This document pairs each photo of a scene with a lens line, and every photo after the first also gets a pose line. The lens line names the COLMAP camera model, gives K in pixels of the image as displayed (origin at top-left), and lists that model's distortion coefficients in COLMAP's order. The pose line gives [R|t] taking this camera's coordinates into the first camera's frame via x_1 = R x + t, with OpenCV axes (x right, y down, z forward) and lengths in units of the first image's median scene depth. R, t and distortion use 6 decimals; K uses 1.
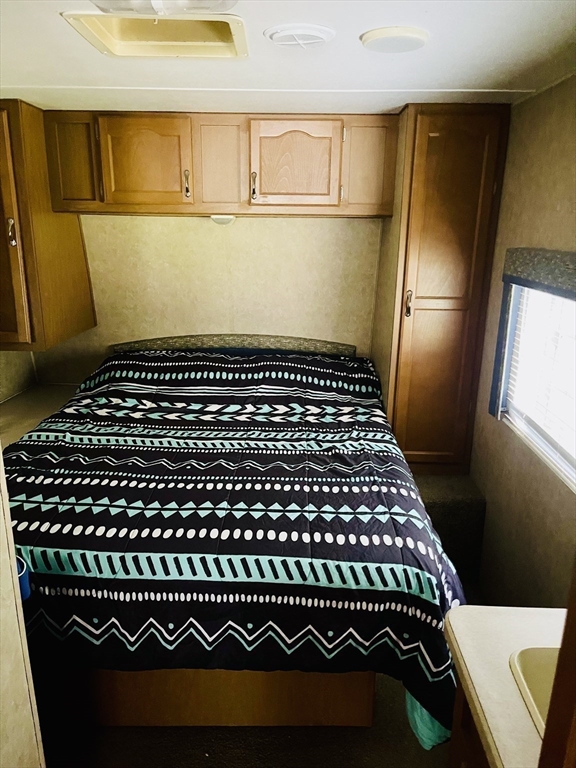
lens RADIAL K [[580.2, 0, 288.7], [0, 580.2, 384.0], [0, 0, 1]] dist [0.057012, -0.064967]
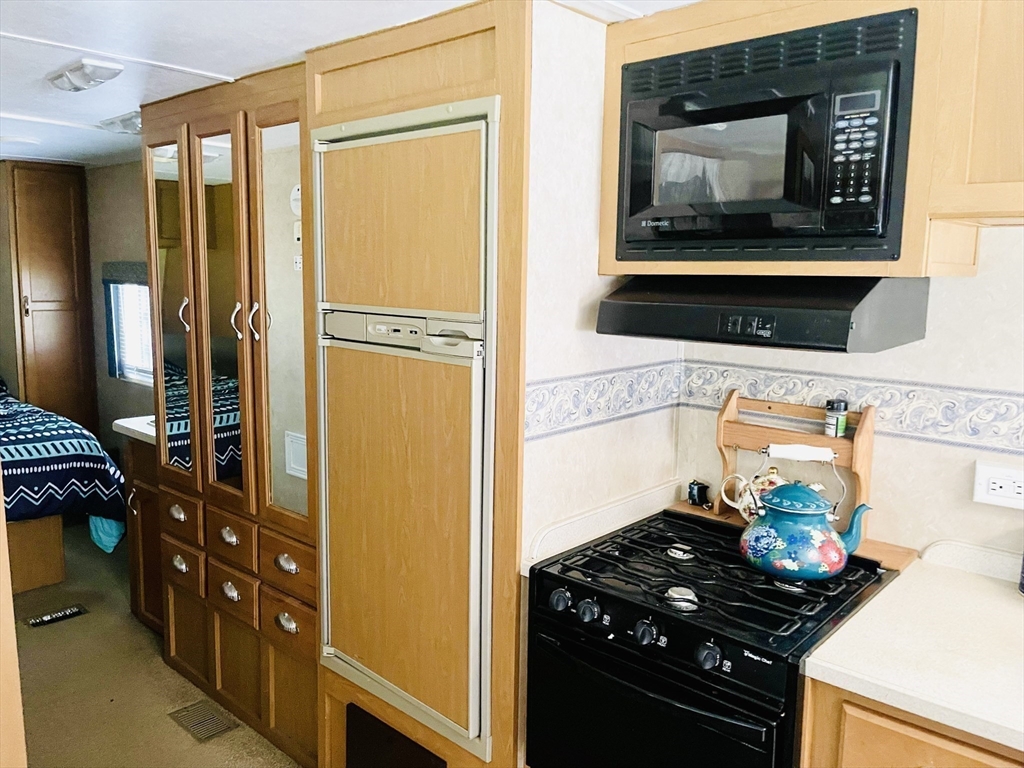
lens RADIAL K [[773.6, 0, 512.1], [0, 773.6, 379.4], [0, 0, 1]] dist [0.057012, -0.064967]
pose [[0.652669, -0.111230, 0.749434, -0.438109], [0.205136, 0.978161, -0.033472, 0.320084], [-0.729344, 0.175582, 0.661232, -0.955429]]
